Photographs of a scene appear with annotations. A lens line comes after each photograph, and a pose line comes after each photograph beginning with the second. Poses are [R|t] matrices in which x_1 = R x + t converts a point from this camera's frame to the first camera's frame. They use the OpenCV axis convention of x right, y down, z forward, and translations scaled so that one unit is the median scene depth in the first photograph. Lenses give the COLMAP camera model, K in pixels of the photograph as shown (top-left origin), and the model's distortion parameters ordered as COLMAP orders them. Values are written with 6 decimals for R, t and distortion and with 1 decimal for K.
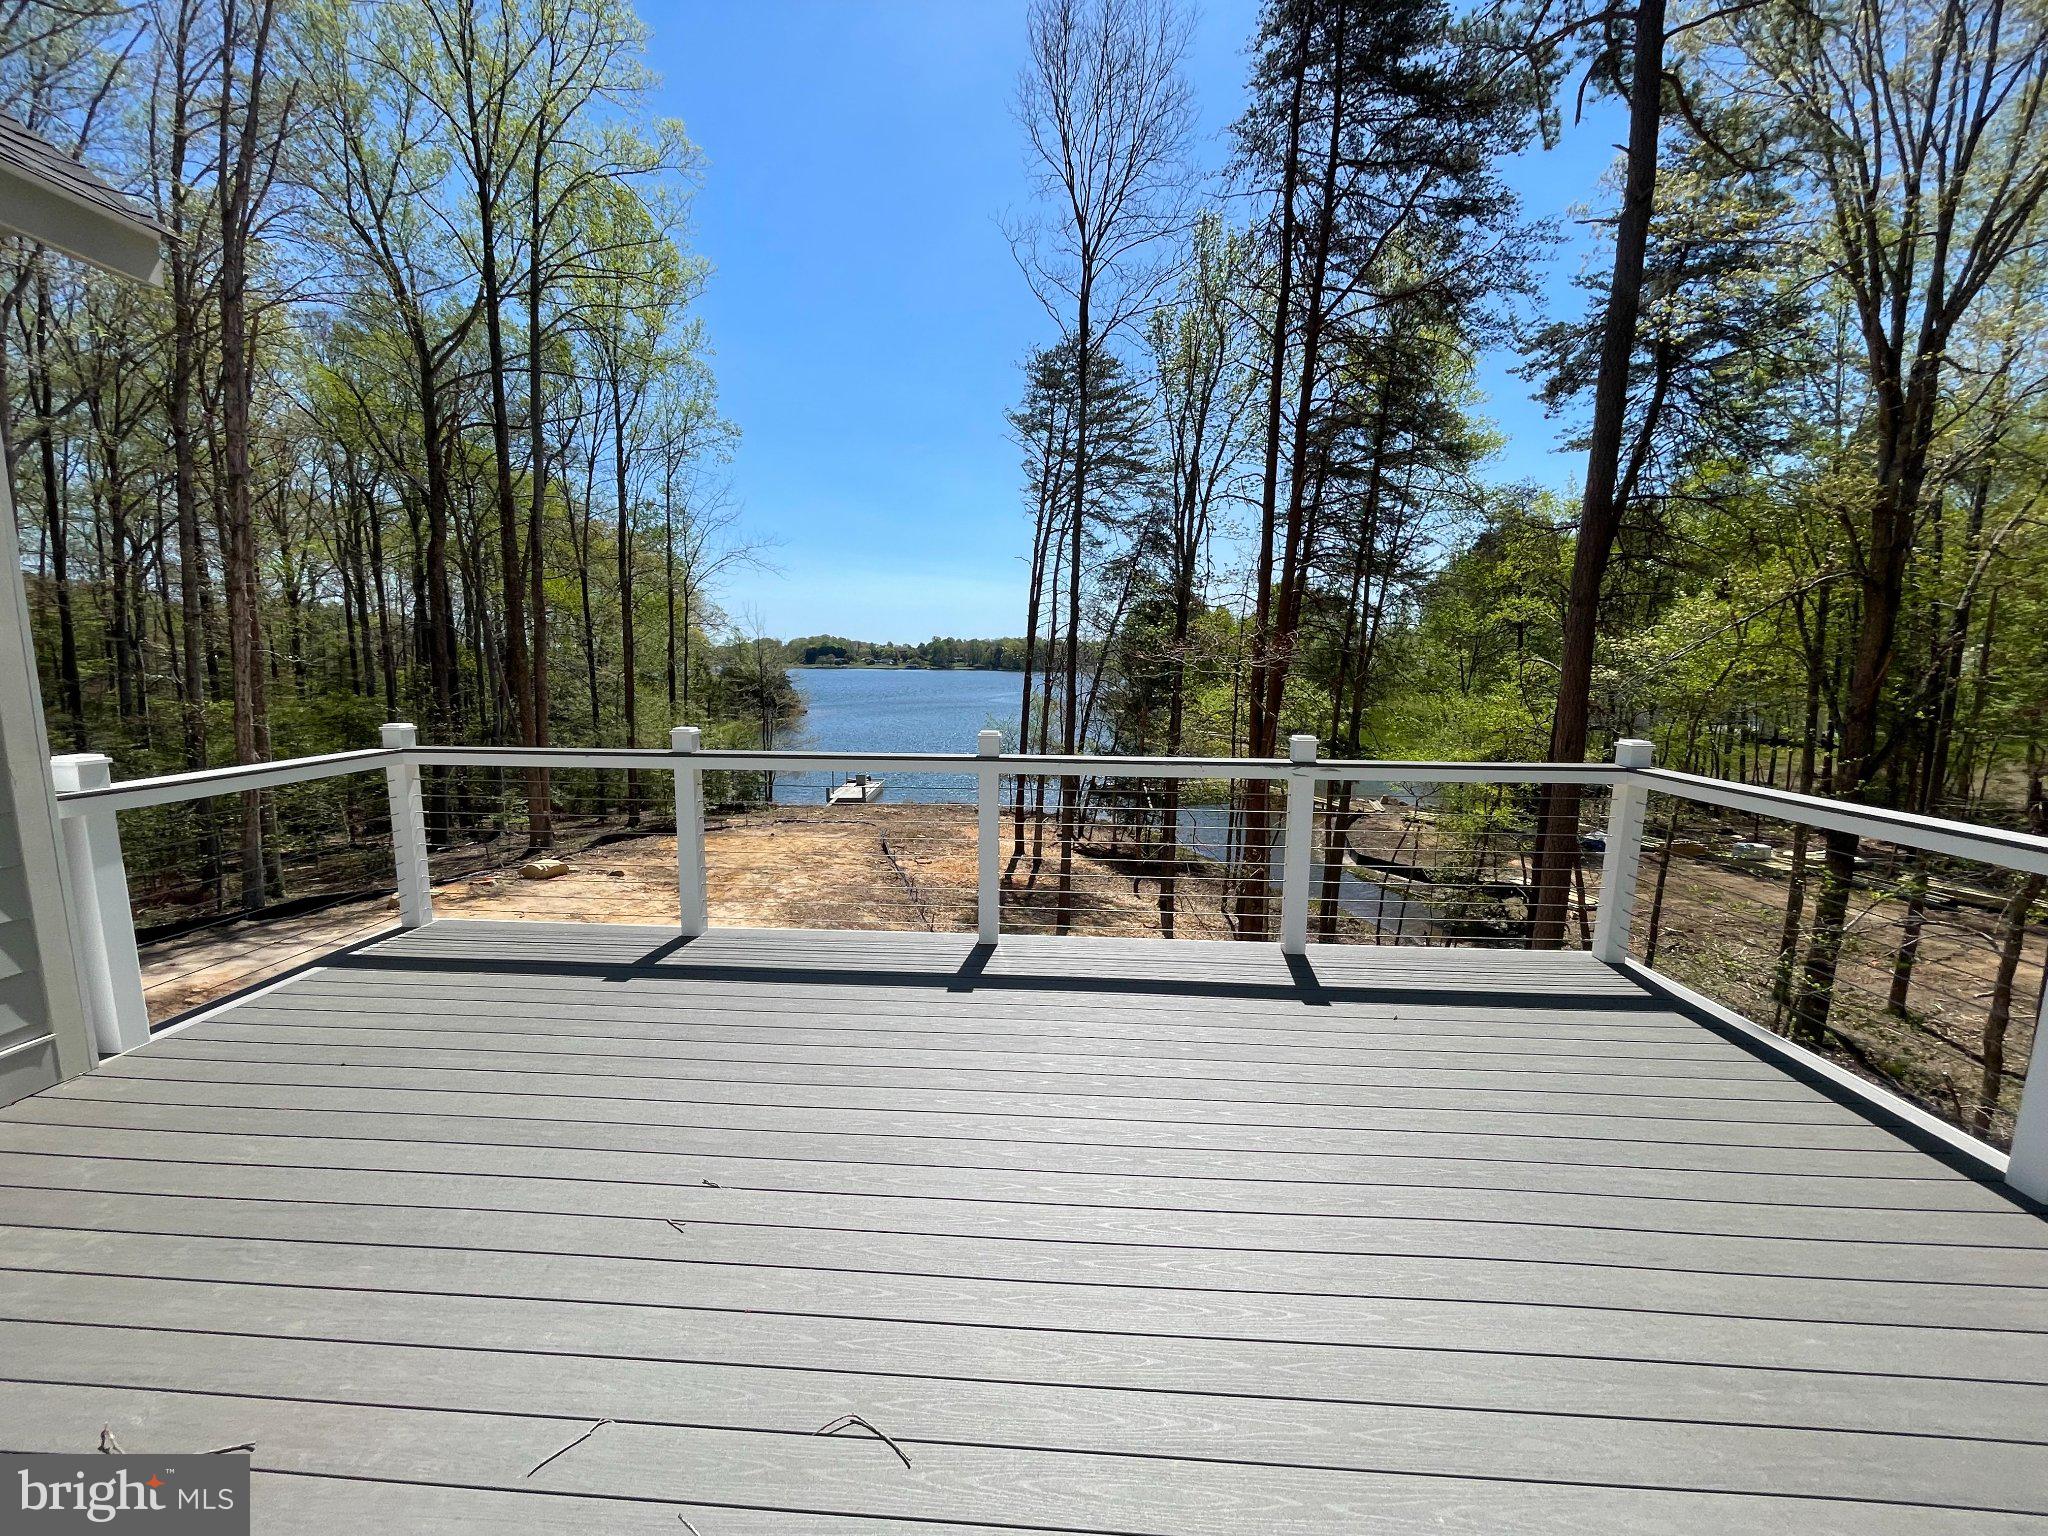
lens RADIAL K [[820.9, 0, 996.6], [0, 820.9, 770.3], [0, 0, 1]] dist [-0.002150, 0.000018]
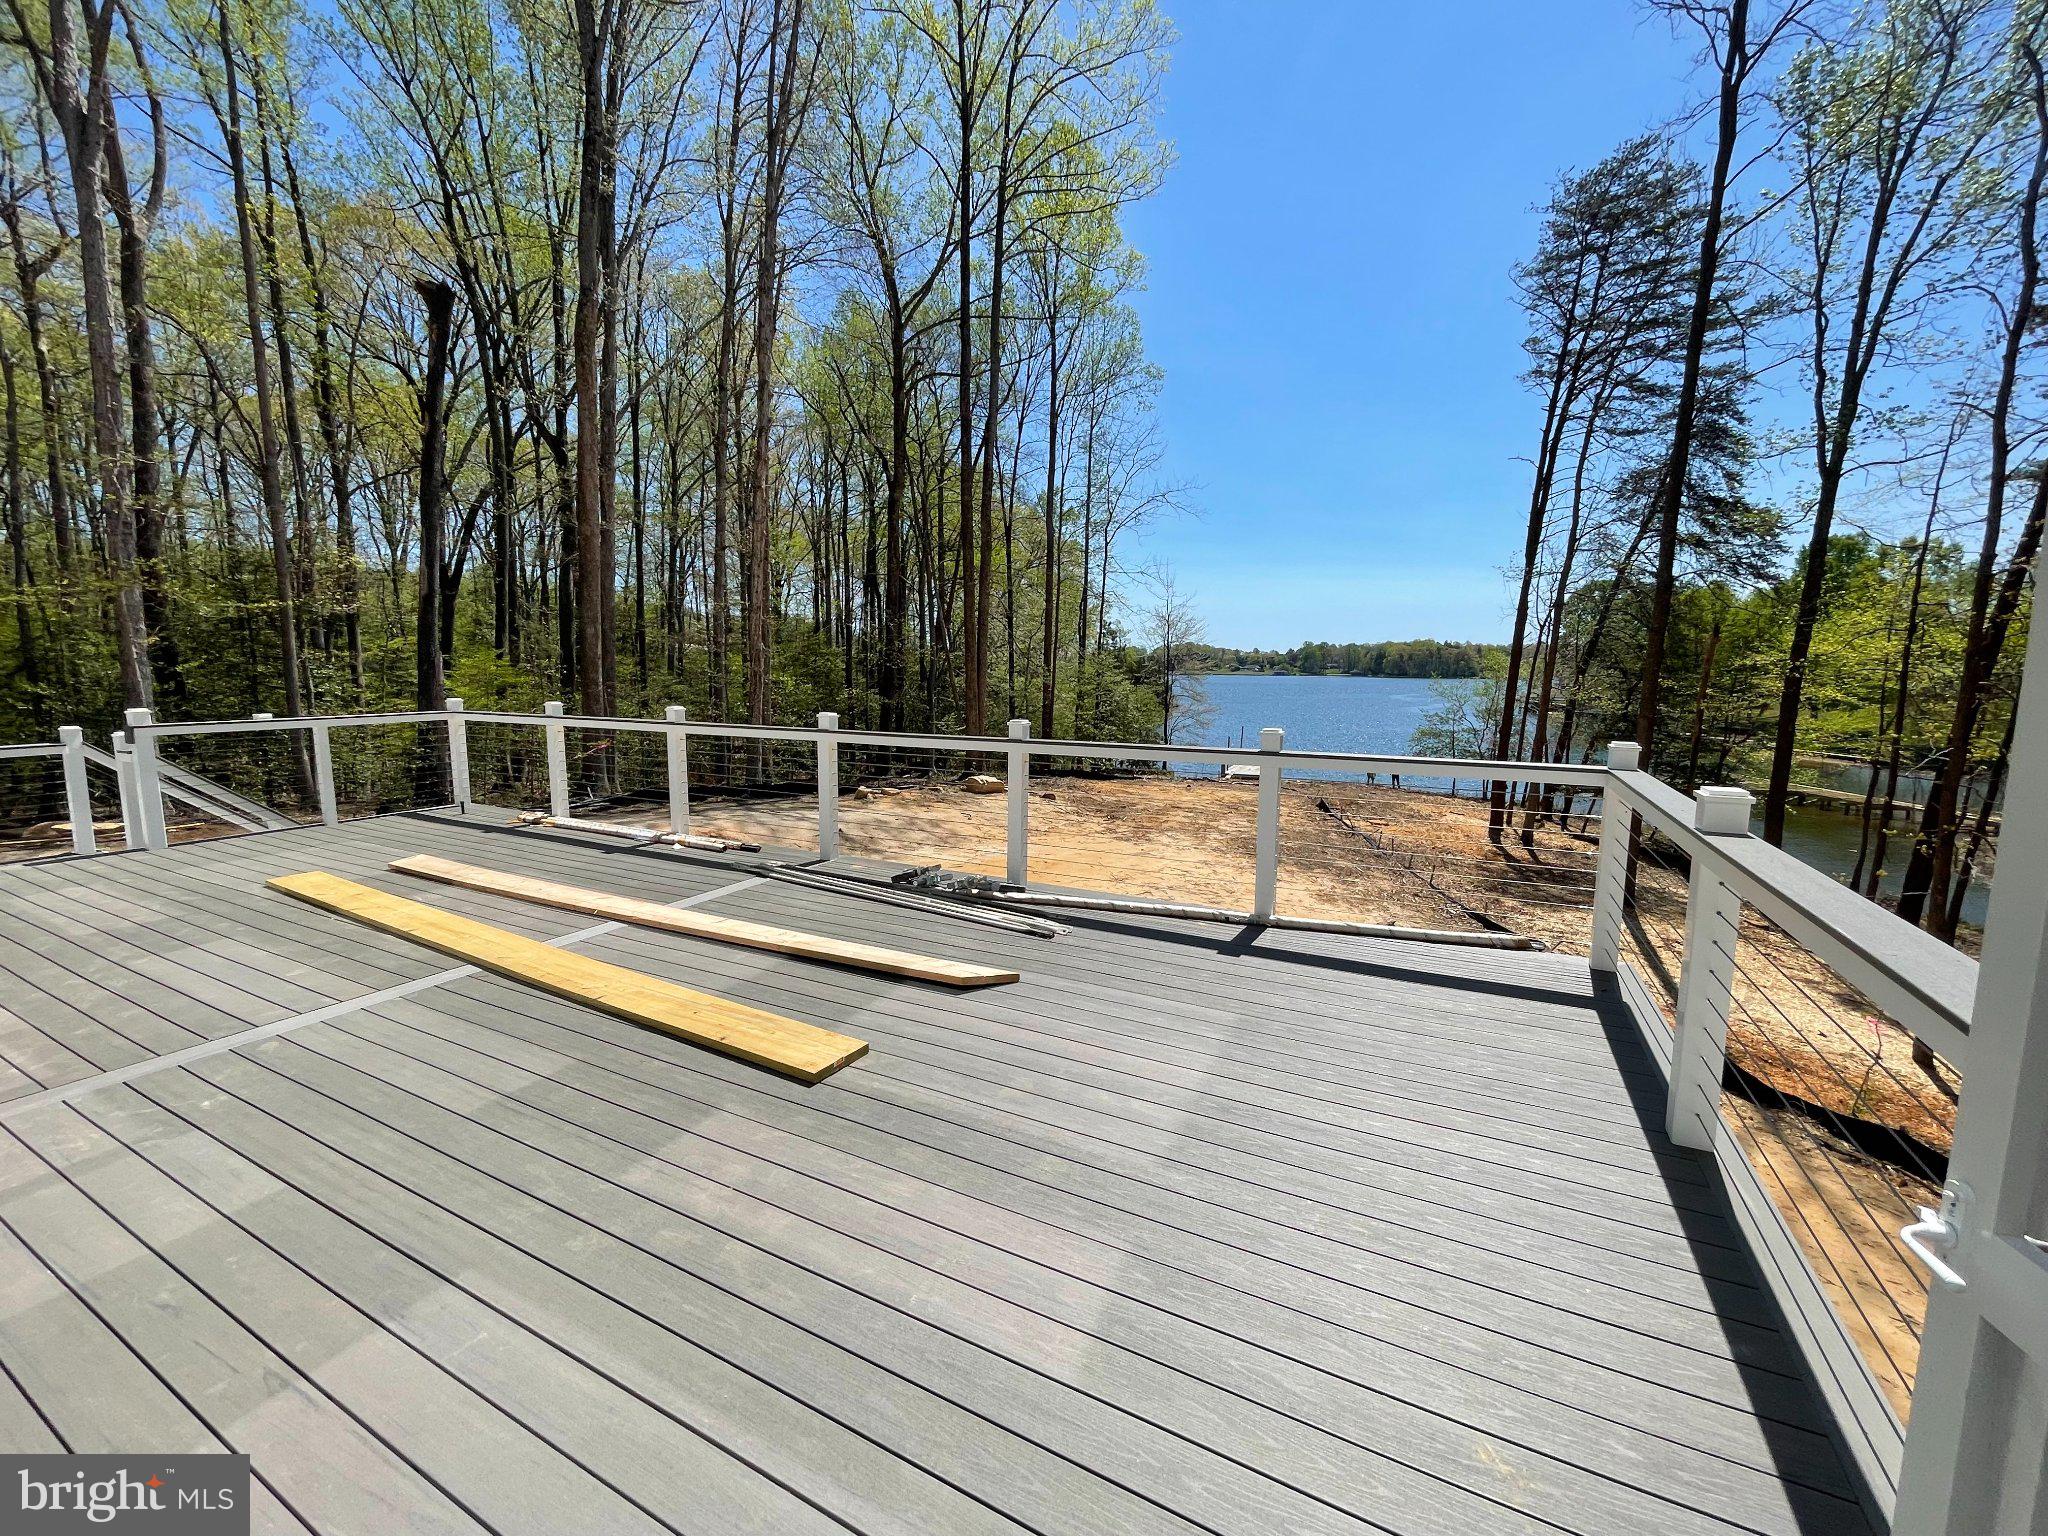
lens RADIAL K [[820.9, 0, 1006.2], [0, 820.9, 760.2], [0, 0, 1]] dist [-0.002150, 0.000018]
pose [[0.913550, 0.044380, -0.404298, -0.076882], [-0.053574, 0.998498, -0.011450, 0.060066], [0.403183, 0.032120, 0.914556, 0.068010]]
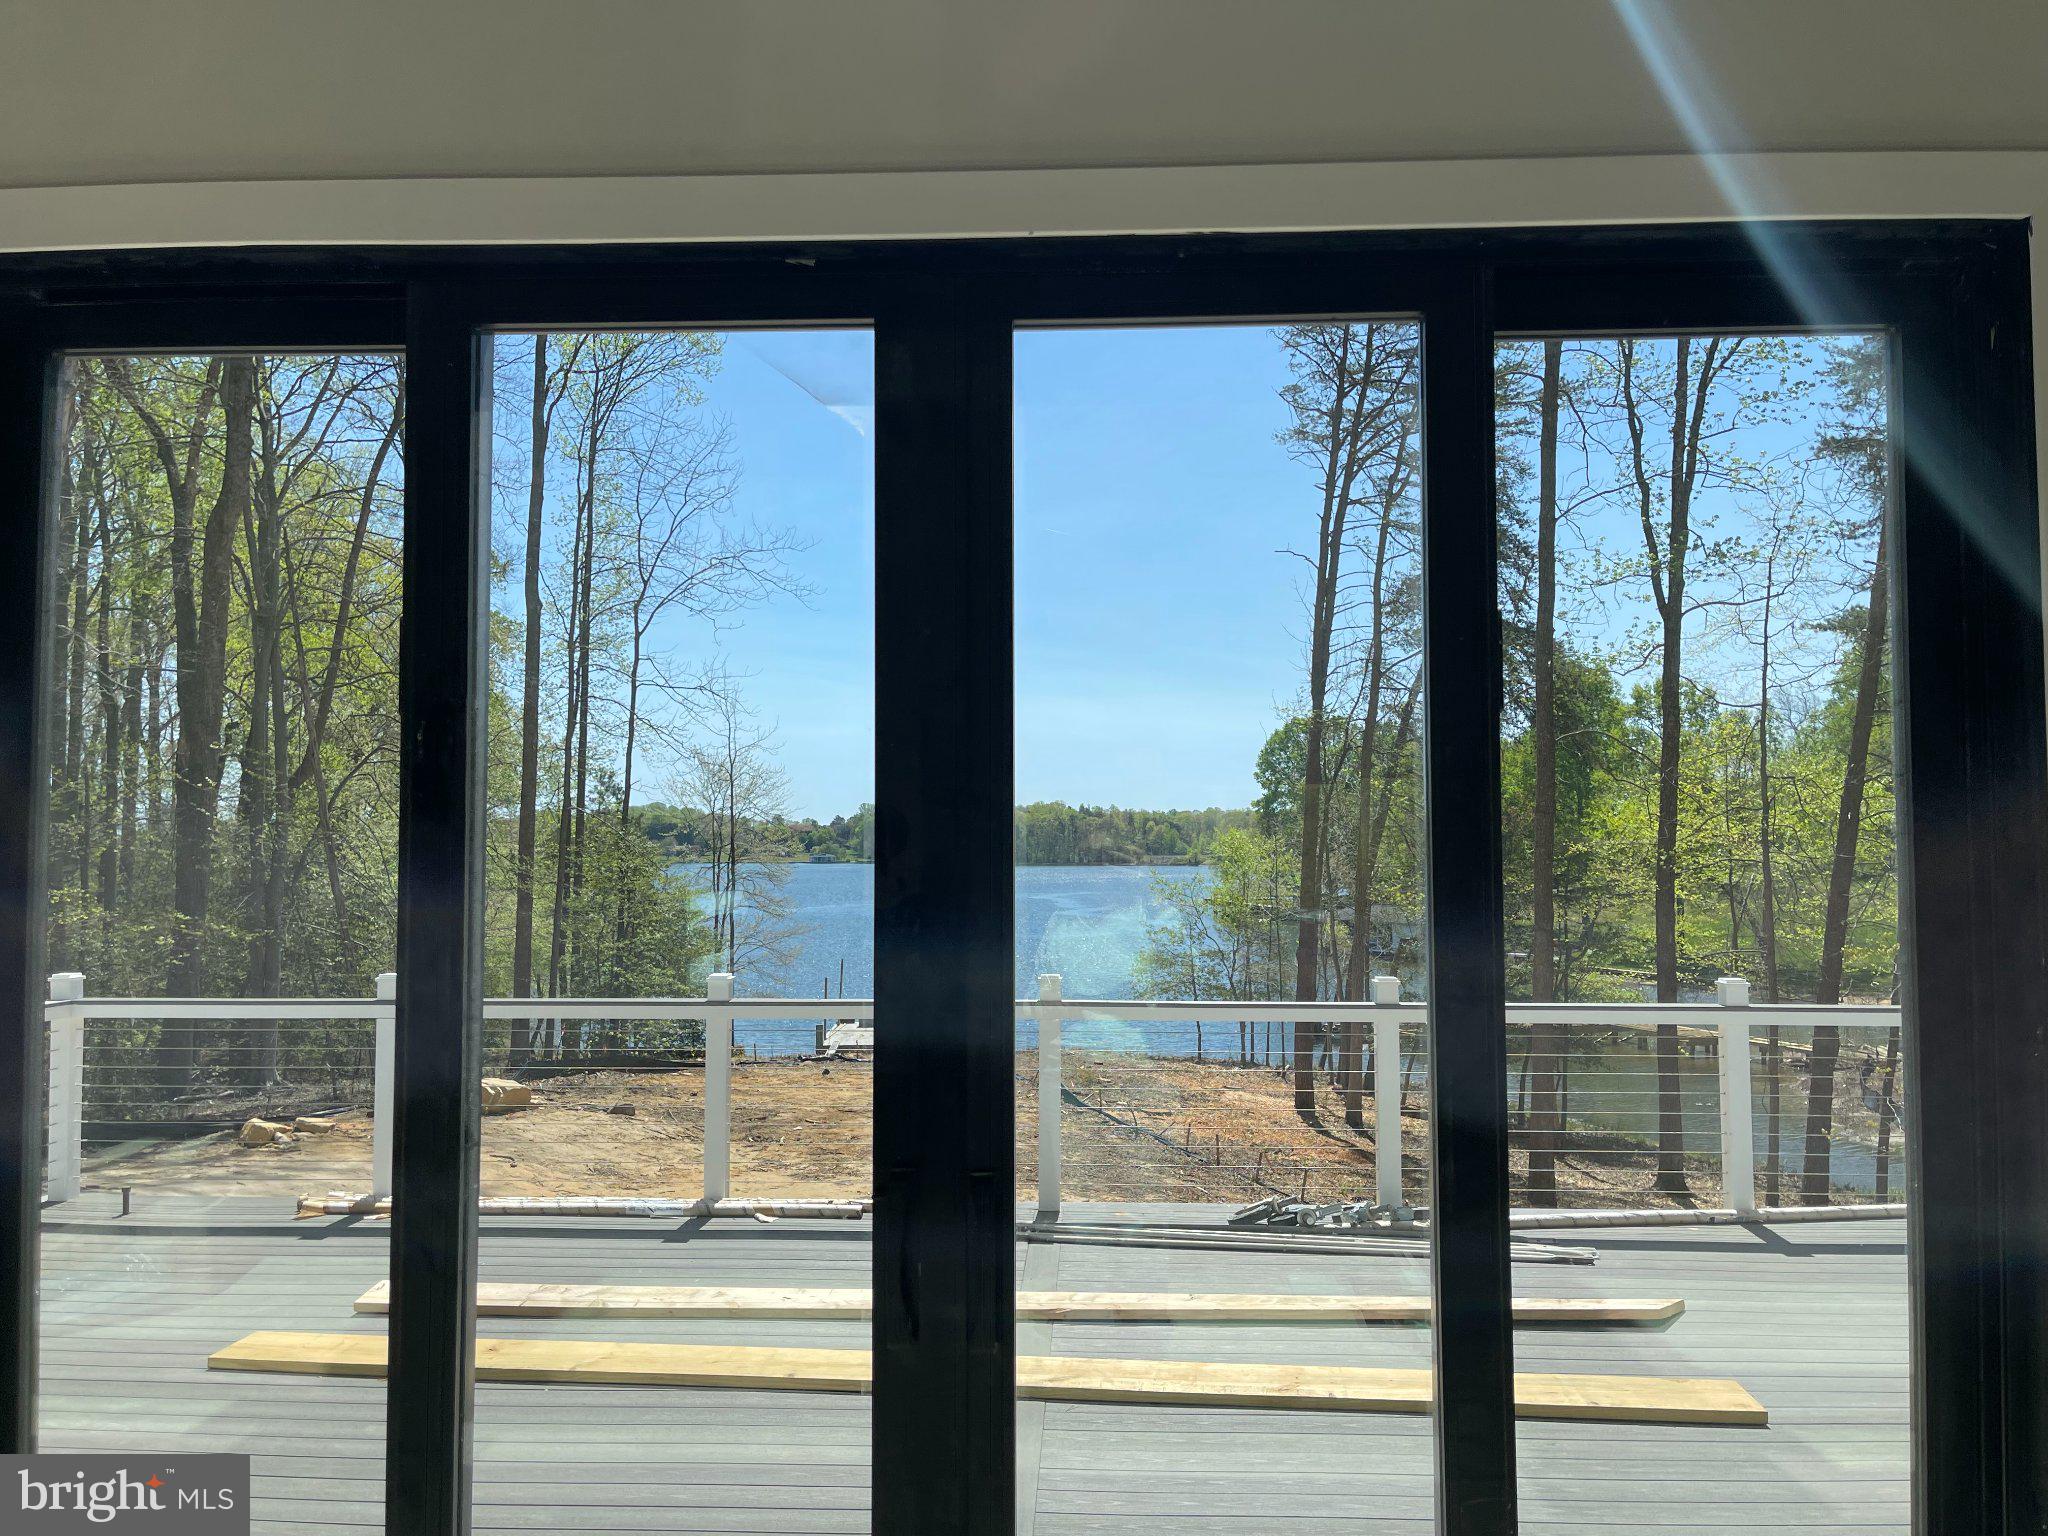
lens RADIAL K [[1542.4, 0, 1029.7], [0, 1542.4, 776.9], [0, 0, 1]] dist [0.050099, -0.029131]
pose [[0.999241, -0.002994, 0.038839, -0.156726], [0.009933, 0.983667, -0.179722, 0.061037], [-0.037666, 0.179971, 0.982950, 0.020677]]
